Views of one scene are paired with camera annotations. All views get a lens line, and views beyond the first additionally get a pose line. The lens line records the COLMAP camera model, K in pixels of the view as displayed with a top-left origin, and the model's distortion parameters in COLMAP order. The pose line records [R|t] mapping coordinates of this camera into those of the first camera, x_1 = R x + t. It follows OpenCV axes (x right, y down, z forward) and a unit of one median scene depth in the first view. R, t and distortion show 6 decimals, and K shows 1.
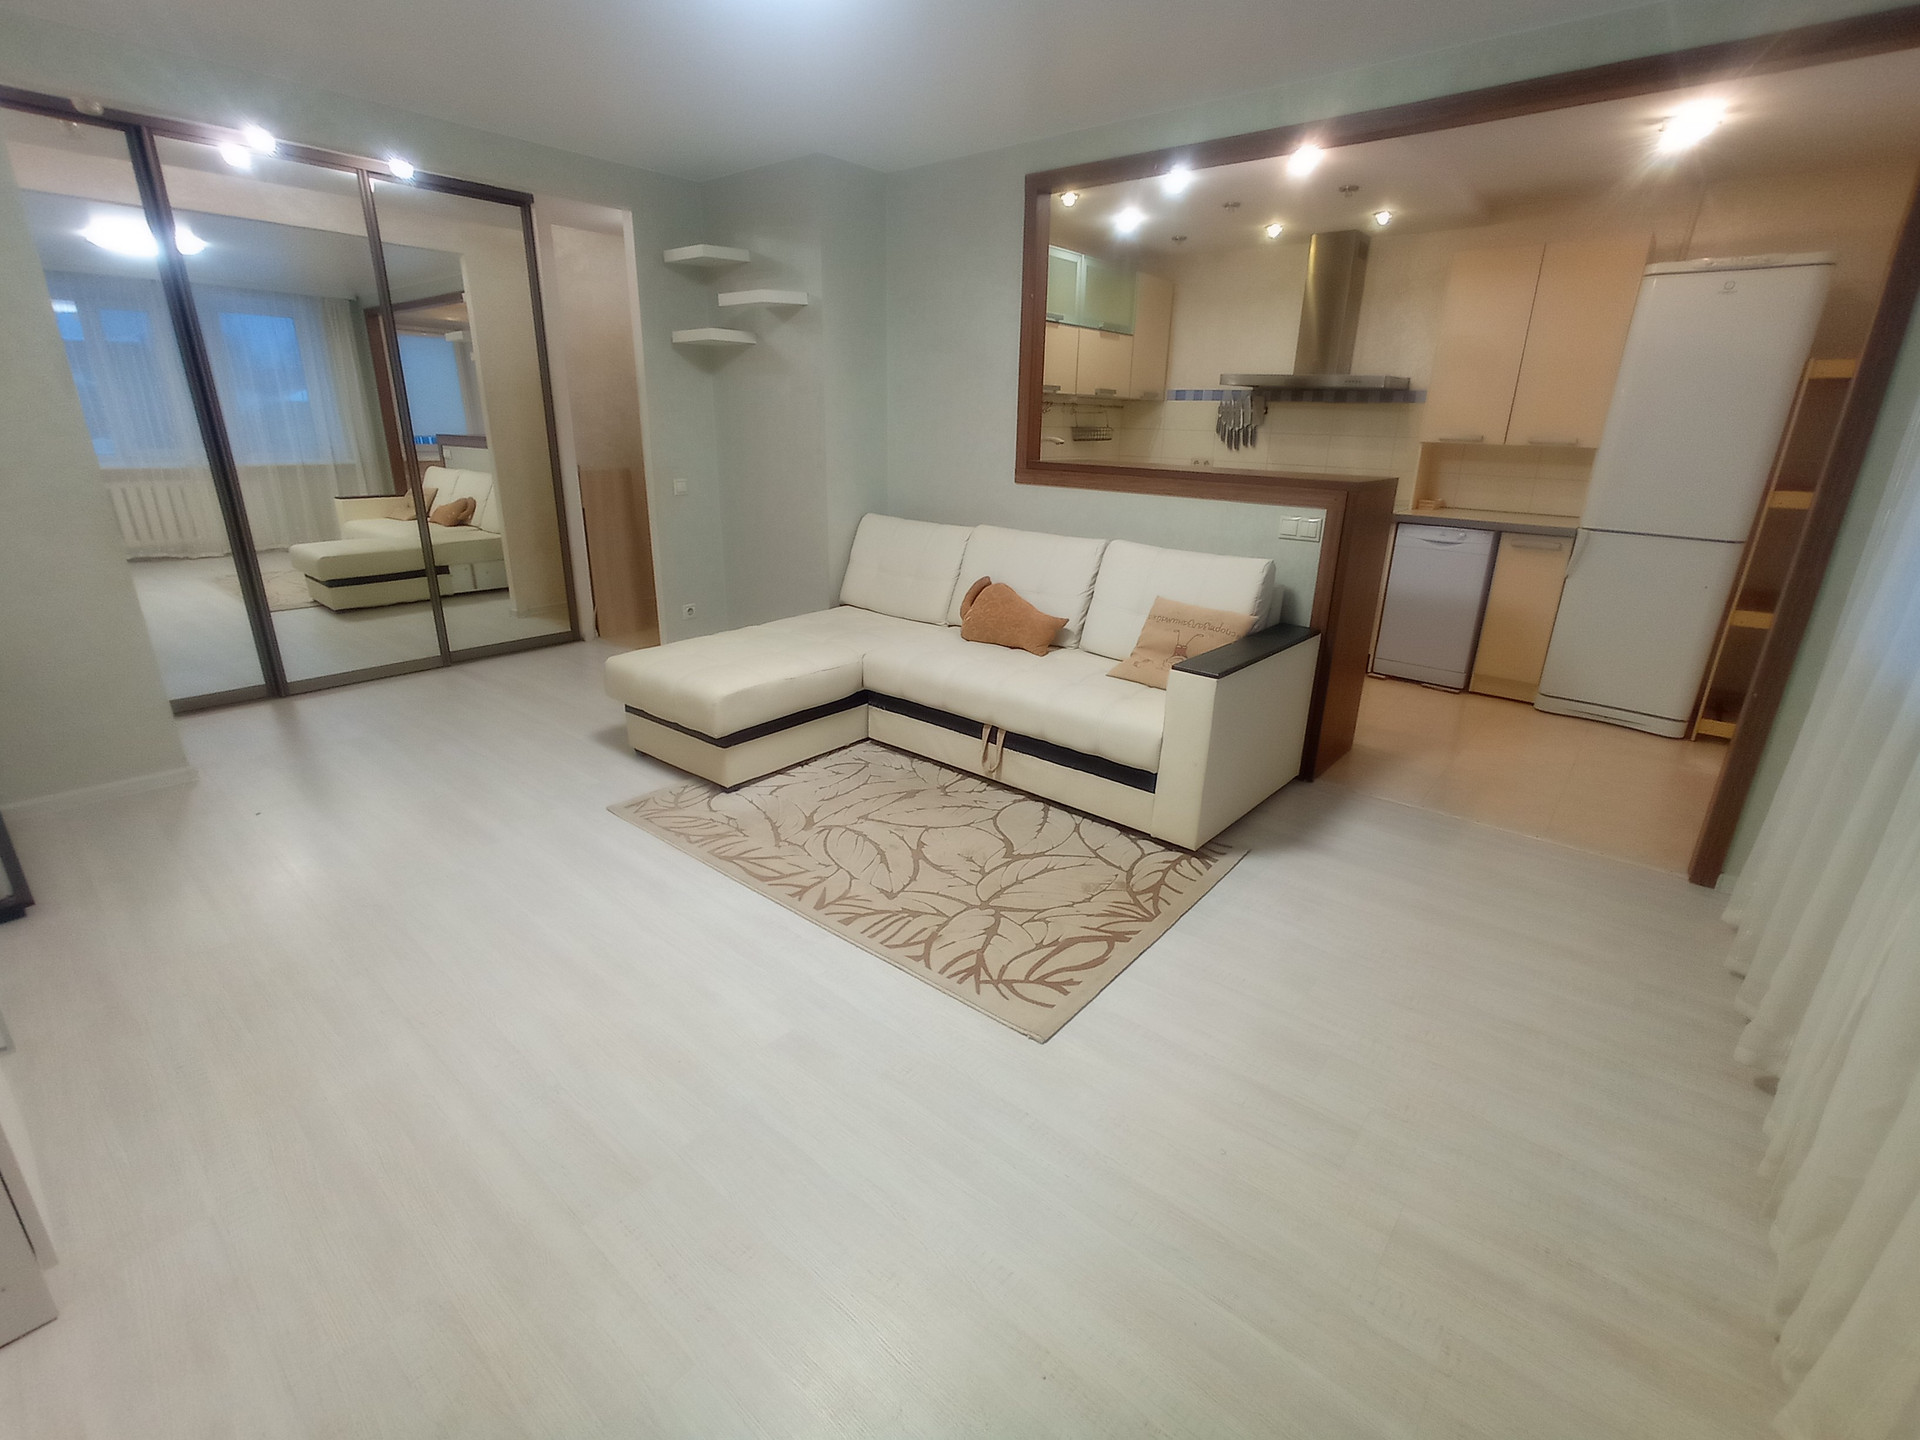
lens RADIAL K [[862.7, 0, 960.0], [0, 862.7, 720.0], [0, 0, 1]] dist [-0.072463, 0.000368]
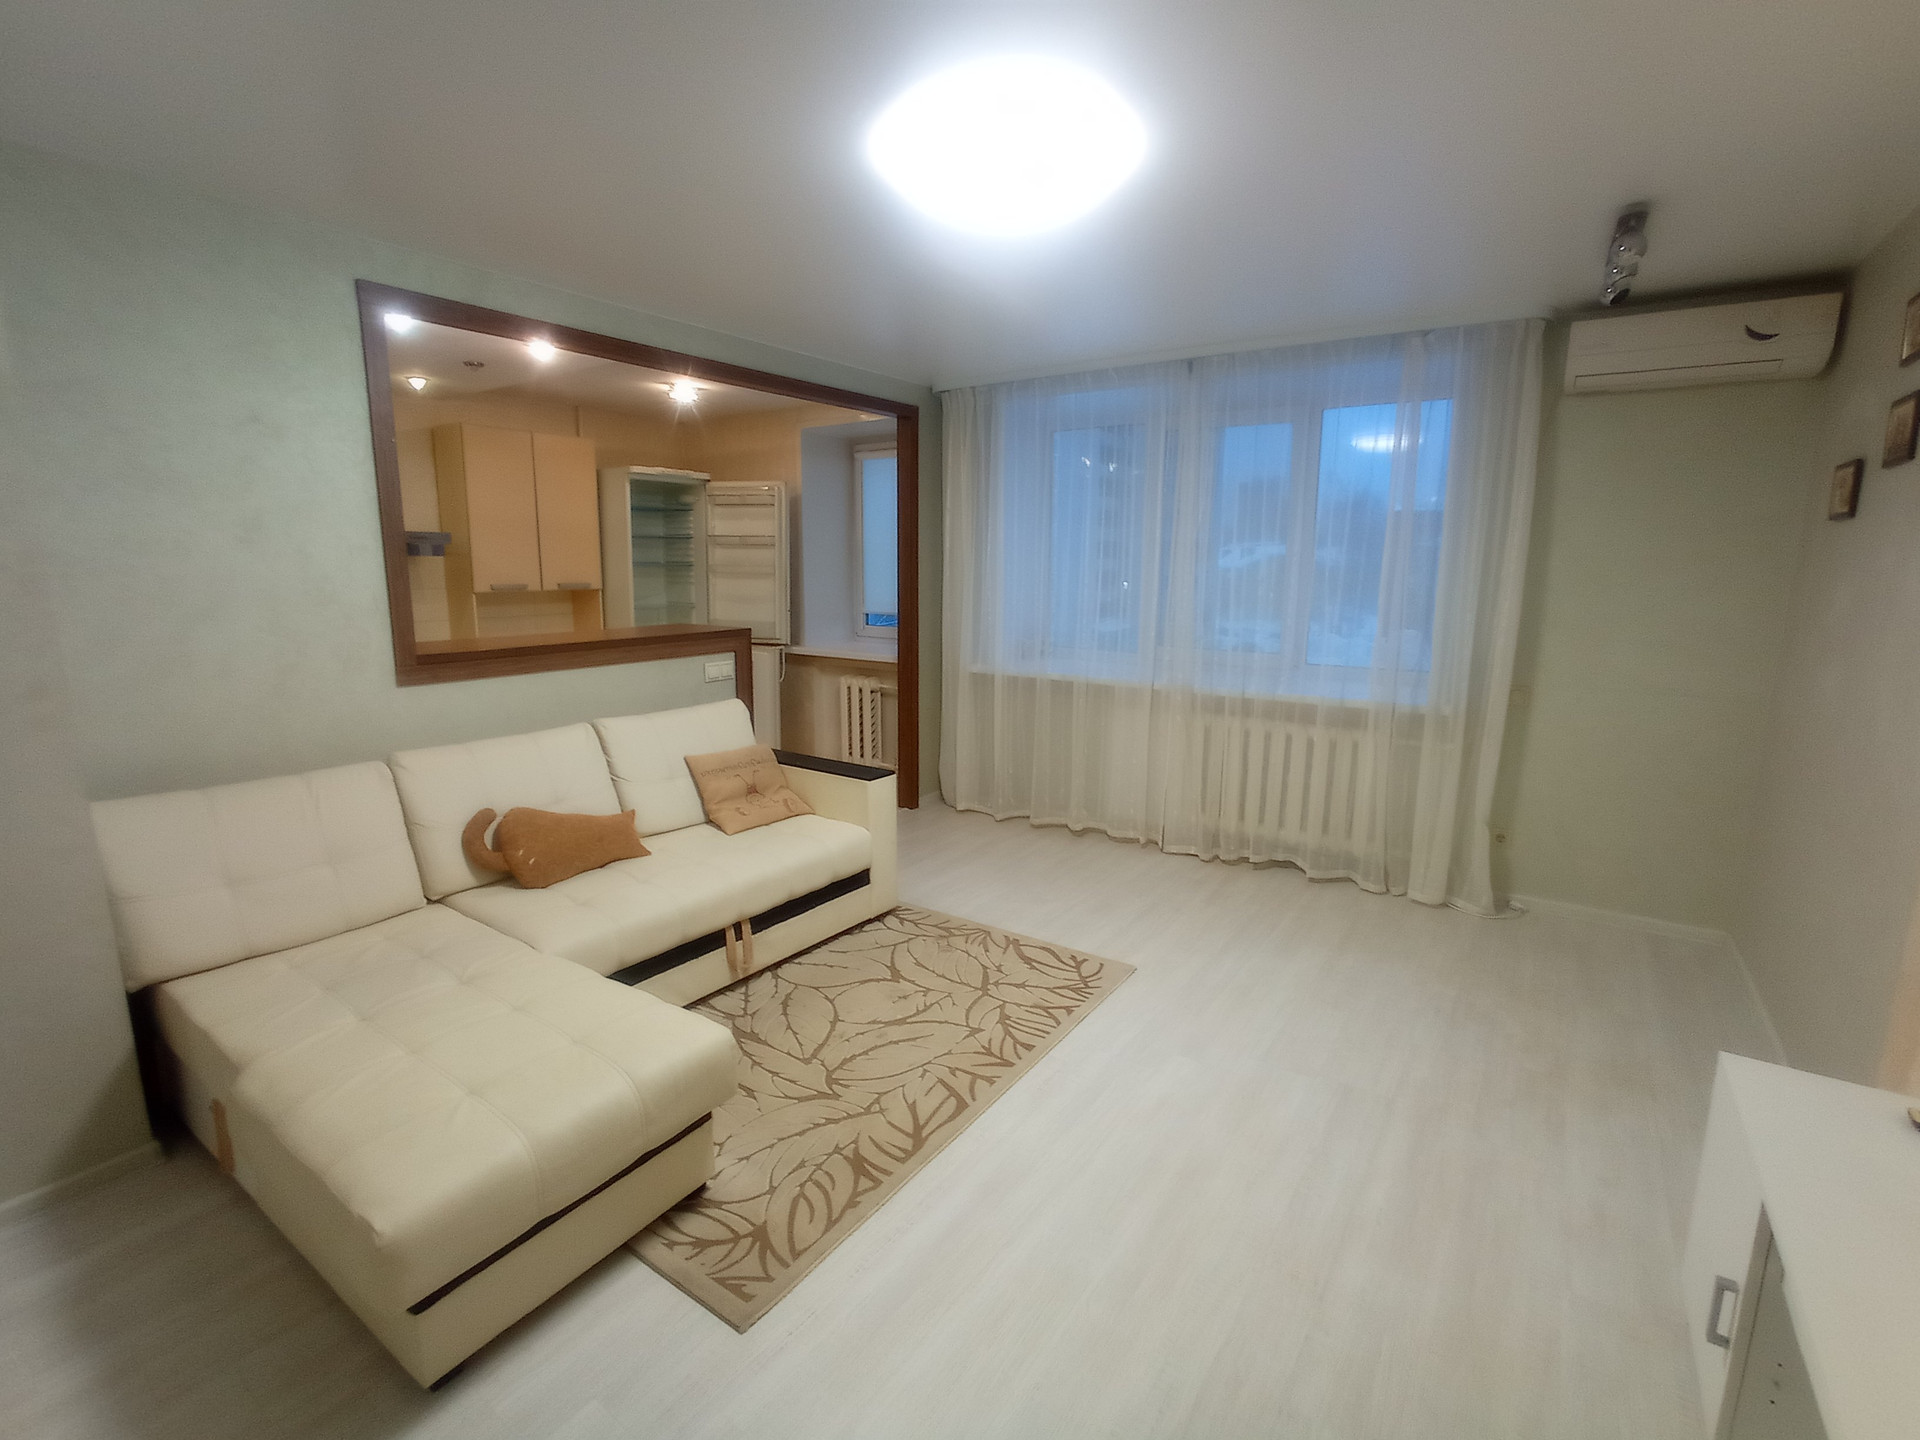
lens RADIAL K [[862.7, 0, 960.0], [0, 862.7, 720.0], [0, 0, 1]] dist [-0.072463, 0.000368]
pose [[-0.089744, -0.189871, 0.977699, -0.839819], [0.320101, 0.924078, 0.208840, -0.308820], [-0.943123, 0.331705, -0.022153, 0.729142]]
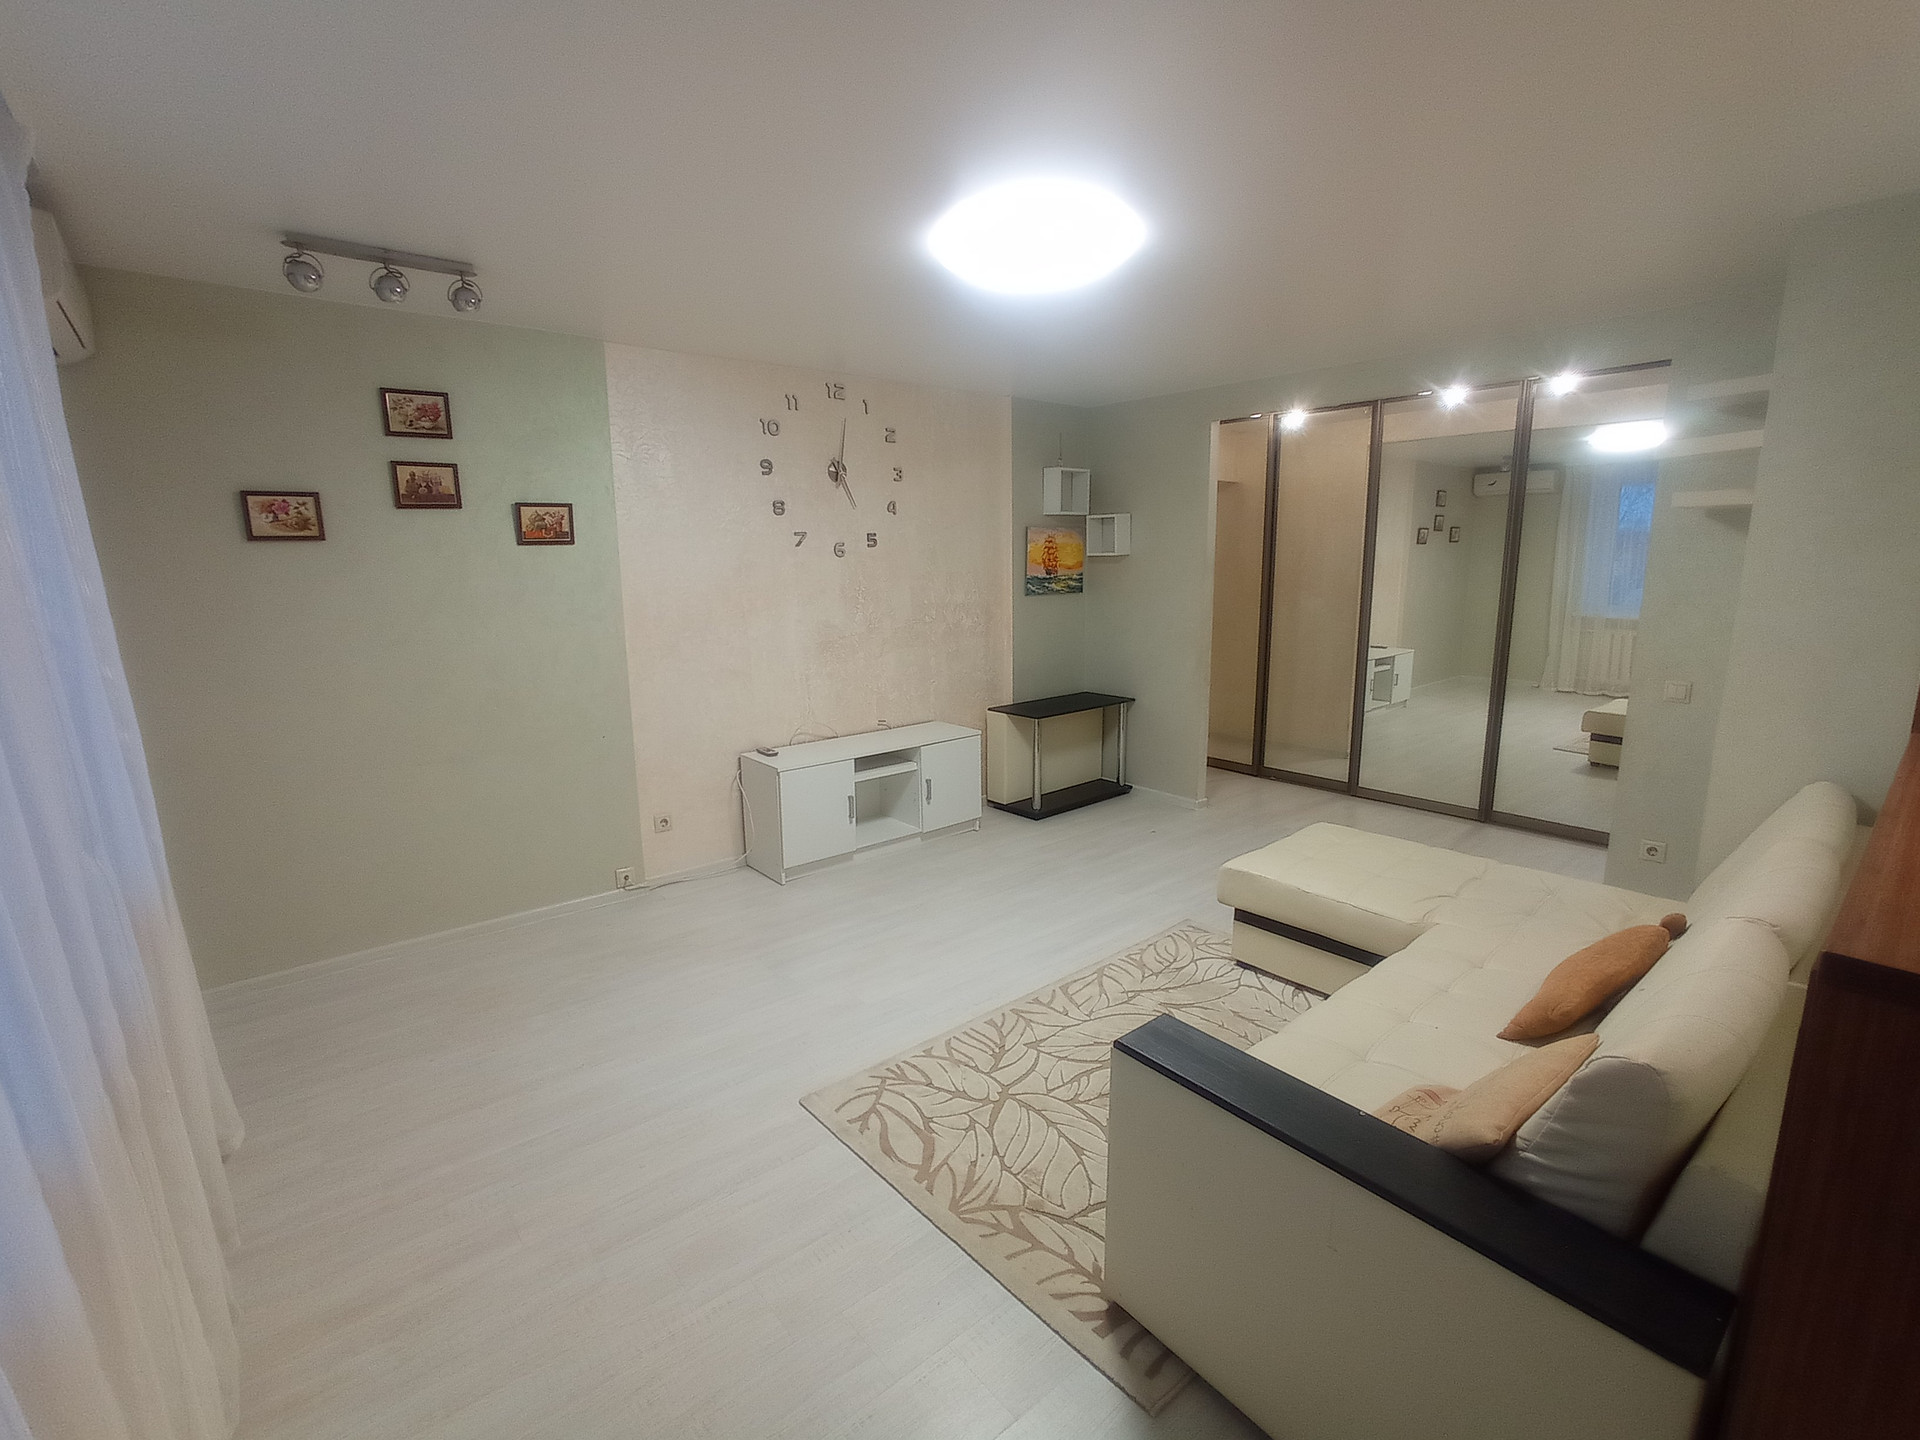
lens RADIAL K [[862.3, 0, 960.0], [0, 862.3, 720.0], [0, 0, 1]] dist [0.000908, 0.000168]
pose [[-0.167265, 0.169737, -0.971191, 0.735319], [-0.313904, 0.924637, 0.215664, -0.304333], [0.934605, 0.340934, -0.101378, 0.706455]]
